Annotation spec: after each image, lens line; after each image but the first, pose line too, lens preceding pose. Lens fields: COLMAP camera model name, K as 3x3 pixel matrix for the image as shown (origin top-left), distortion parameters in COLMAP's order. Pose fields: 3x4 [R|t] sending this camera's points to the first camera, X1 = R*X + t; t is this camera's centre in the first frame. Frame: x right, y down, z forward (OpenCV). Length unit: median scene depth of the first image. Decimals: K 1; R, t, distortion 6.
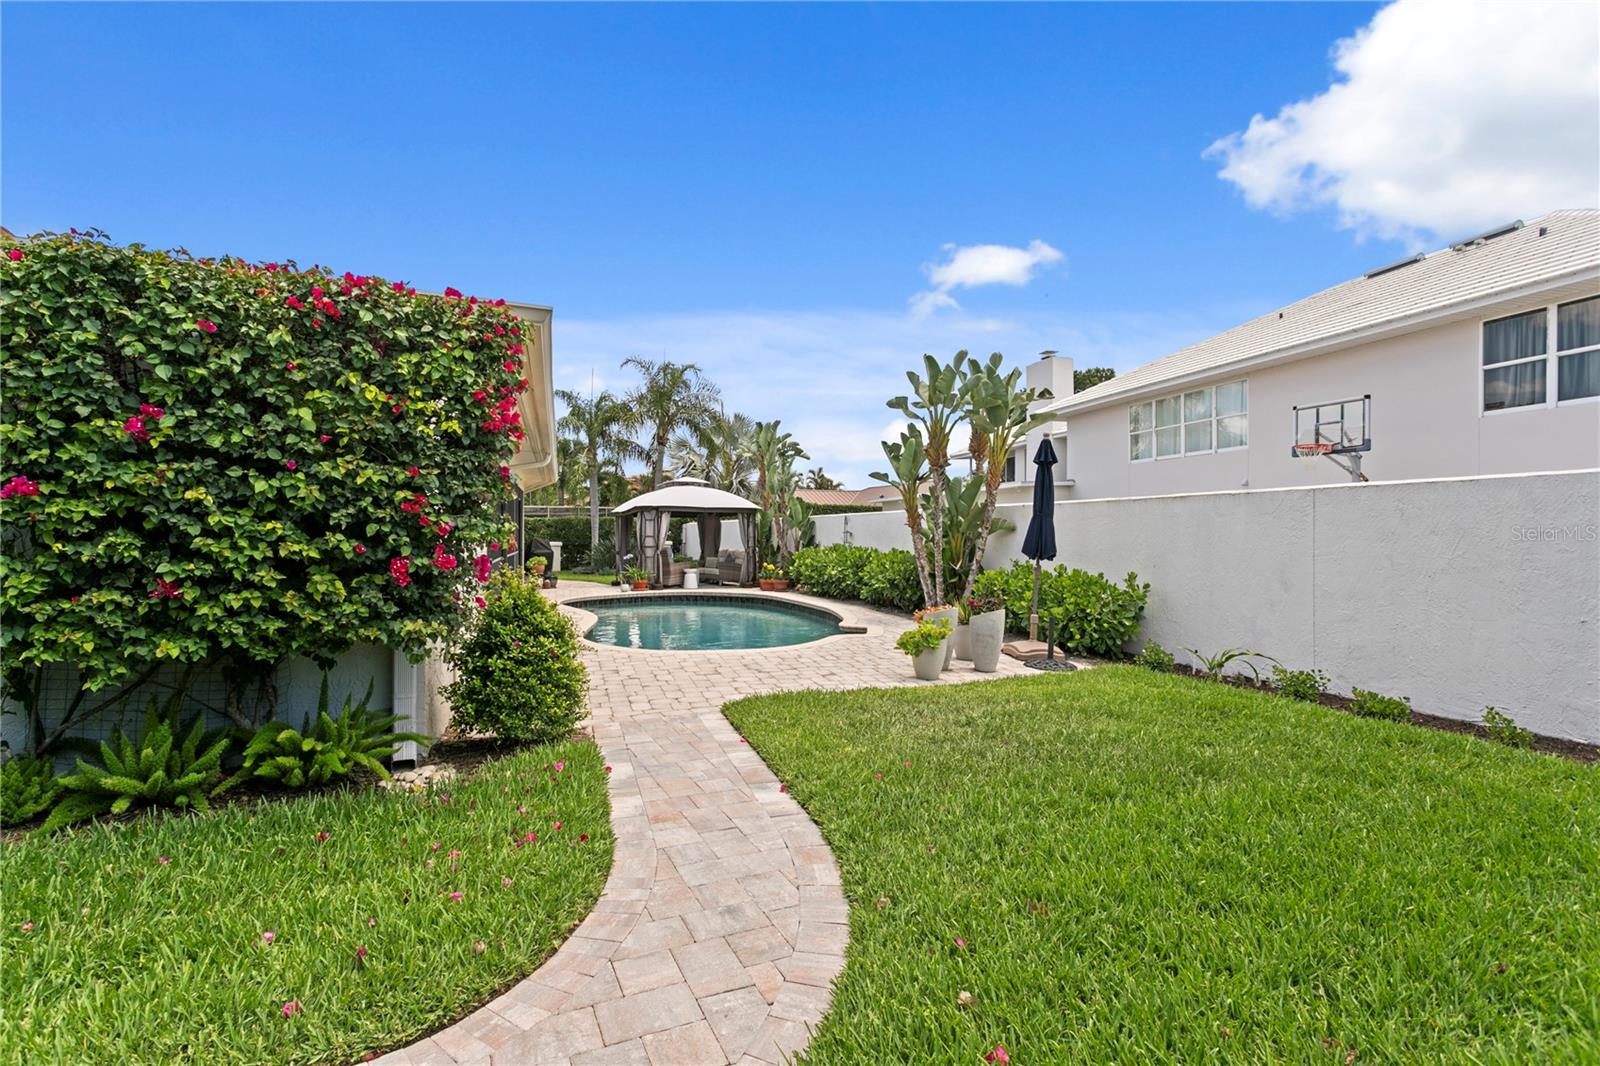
lens RADIAL K [[763.8, 0, 784.9], [0, 763.8, 522.3], [0, 0, 1]] dist [-0.048318, 0.030304]
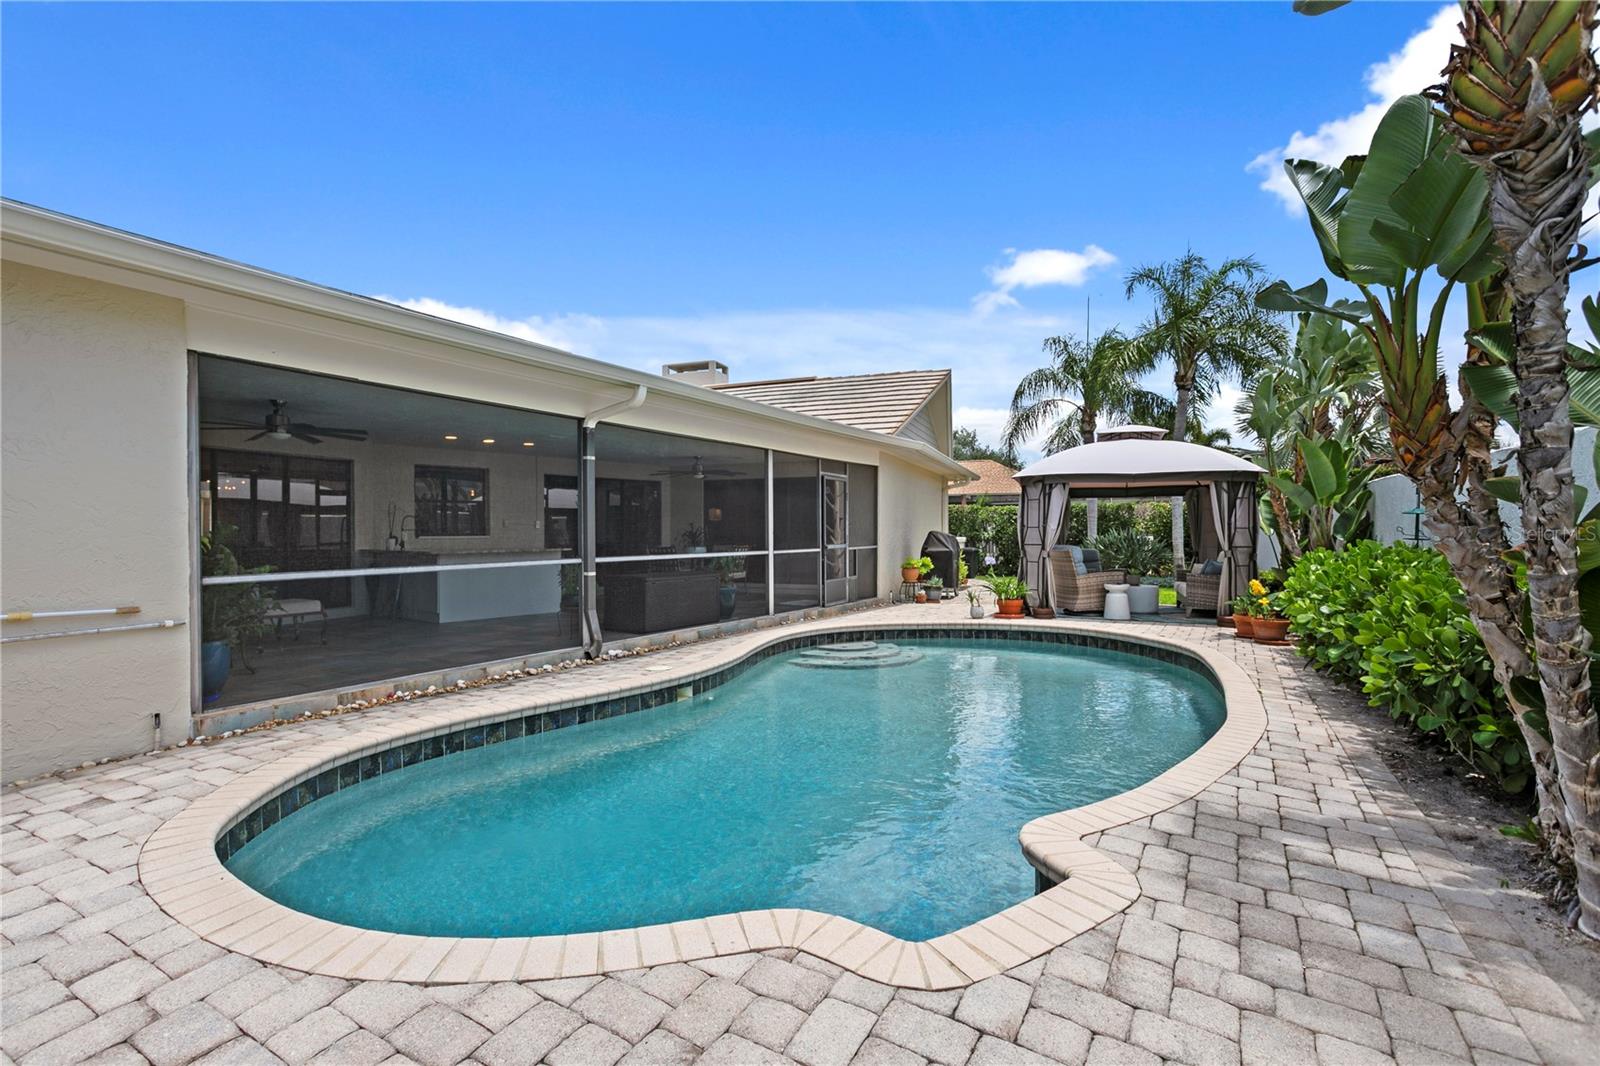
lens RADIAL K [[763.8, 0, 784.9], [0, 763.8, 522.3], [0, 0, 1]] dist [-0.048318, 0.030304]
pose [[0.684246, -0.012418, -0.729146, 0.115622], [0.016235, 0.999867, -0.001793, 0.011932], [0.729071, -0.010611, 0.684356, 0.428856]]
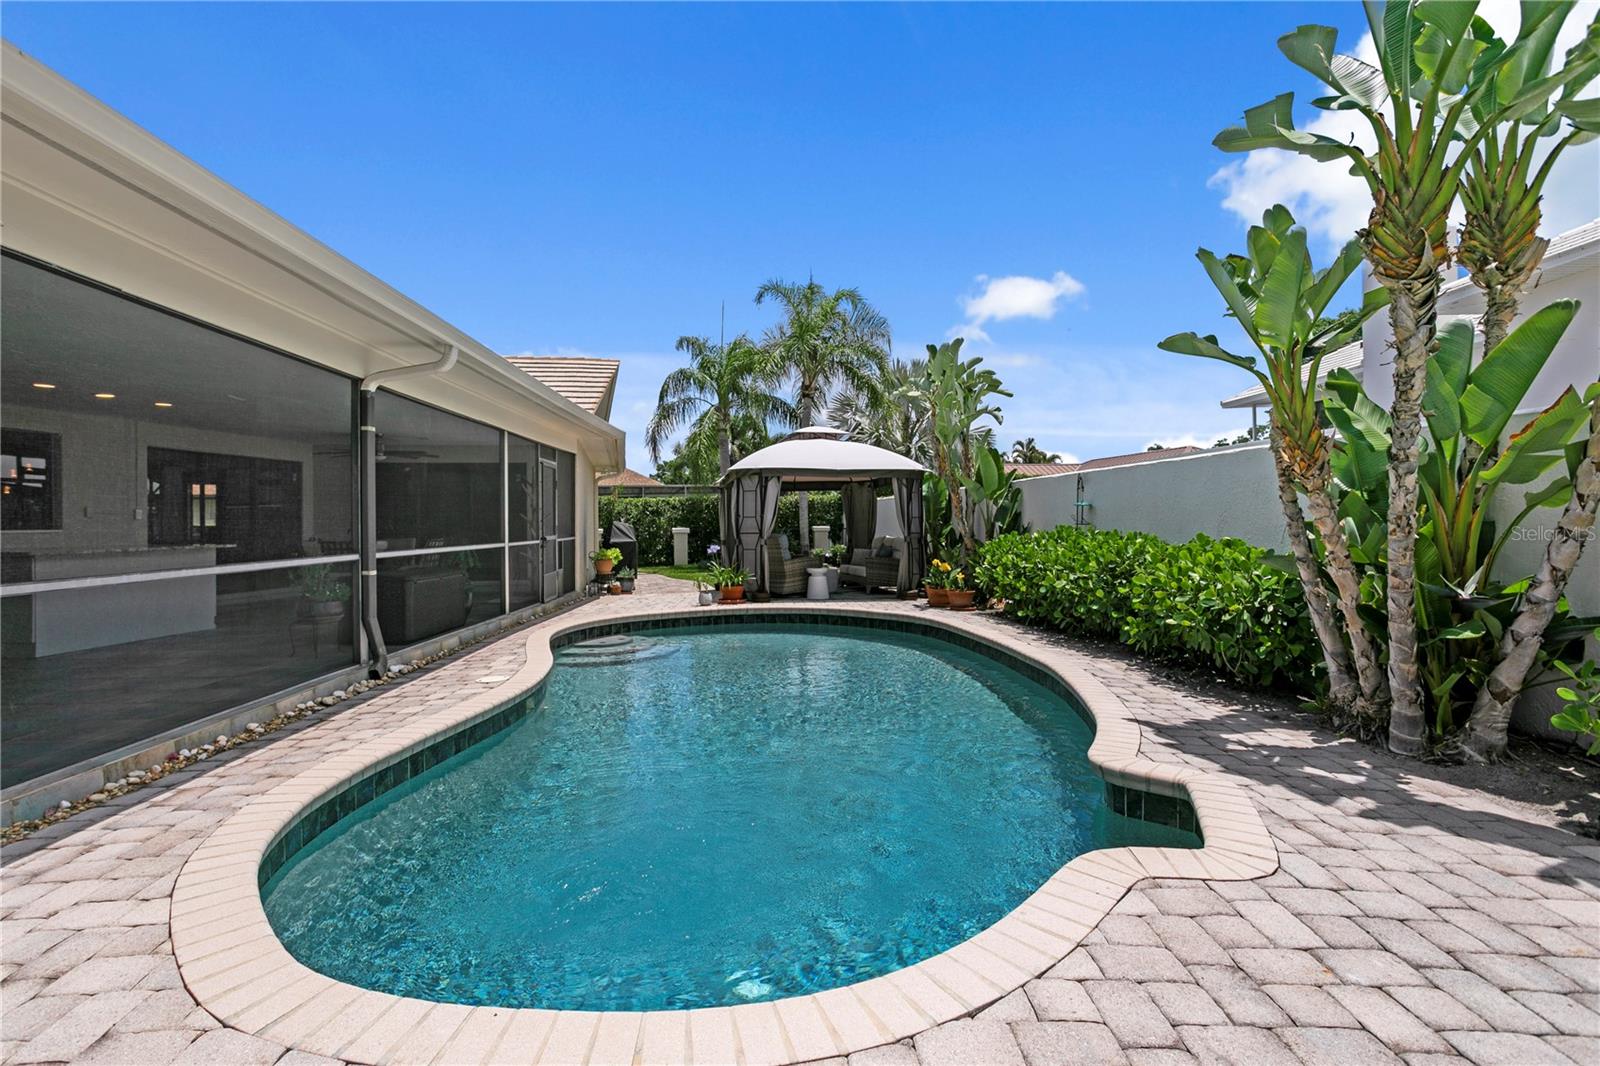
lens RADIAL K [[763.8, 0, 784.9], [0, 763.8, 522.3], [0, 0, 1]] dist [-0.048318, 0.030304]
pose [[0.964812, -0.008630, -0.262800, 0.017082], [0.013176, 0.999792, 0.015541, 0.012442], [0.262611, -0.018457, 0.964725, 0.373665]]
